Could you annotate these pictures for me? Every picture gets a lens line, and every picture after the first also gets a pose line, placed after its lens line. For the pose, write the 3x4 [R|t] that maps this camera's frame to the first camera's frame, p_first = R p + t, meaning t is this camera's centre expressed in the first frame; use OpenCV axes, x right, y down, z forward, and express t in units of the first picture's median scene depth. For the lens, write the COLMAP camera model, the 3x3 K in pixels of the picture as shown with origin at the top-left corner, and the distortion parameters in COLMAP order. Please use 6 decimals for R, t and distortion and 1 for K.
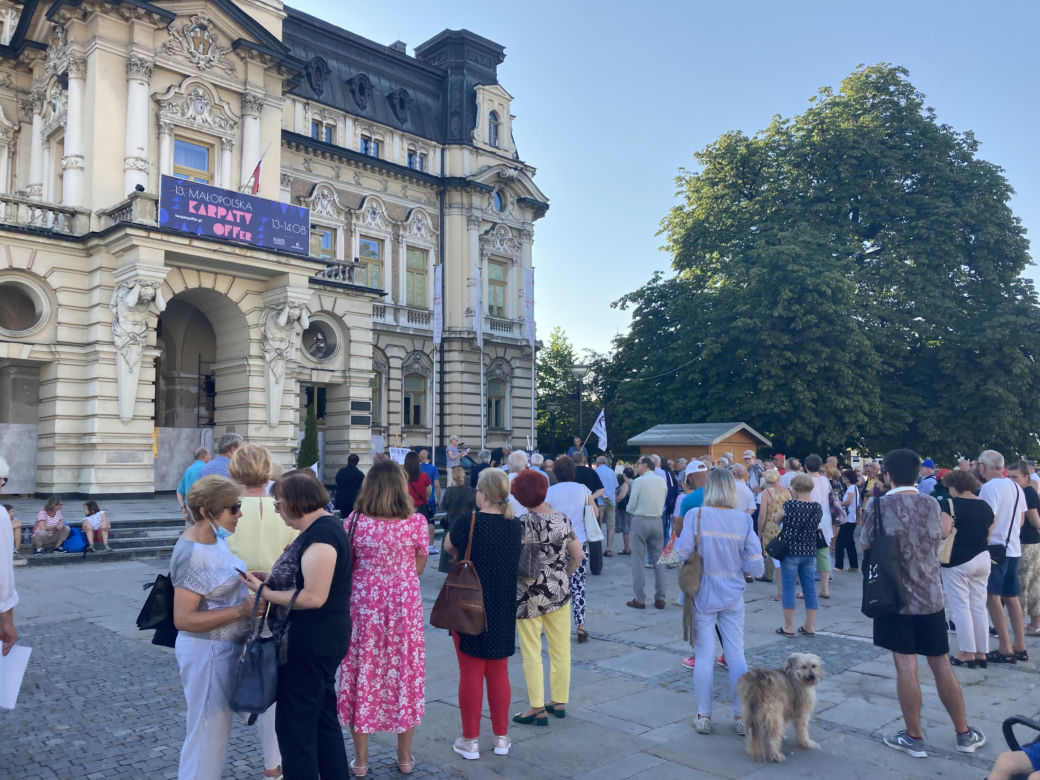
lens RADIAL K [[849.9, 0, 529.4], [0, 849.9, 419.1], [0, 0, 1]] dist [0.025495, -0.016036]
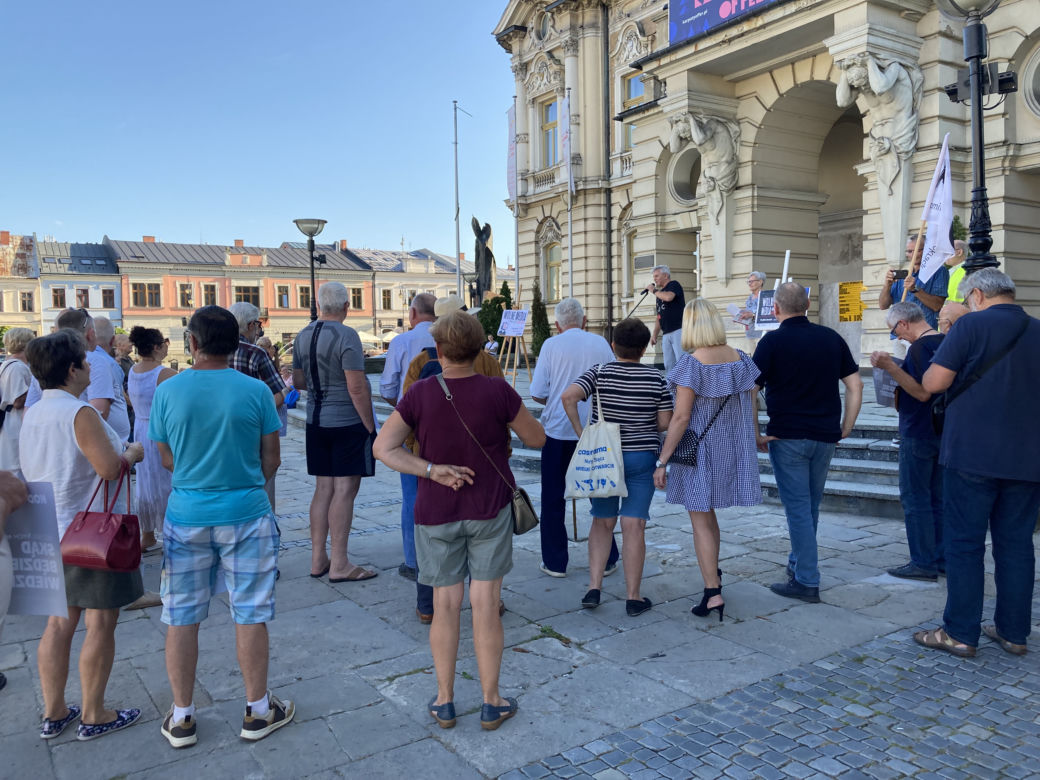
lens RADIAL K [[849.9, 0, 517.6], [0, 849.9, 385.3], [0, 0, 1]] dist [0.025495, -0.016036]
pose [[-0.193414, 0.051165, -0.979782, 0.347166], [0.074076, 0.996550, 0.037417, 0.049322], [0.978317, -0.065341, -0.196537, 0.818414]]
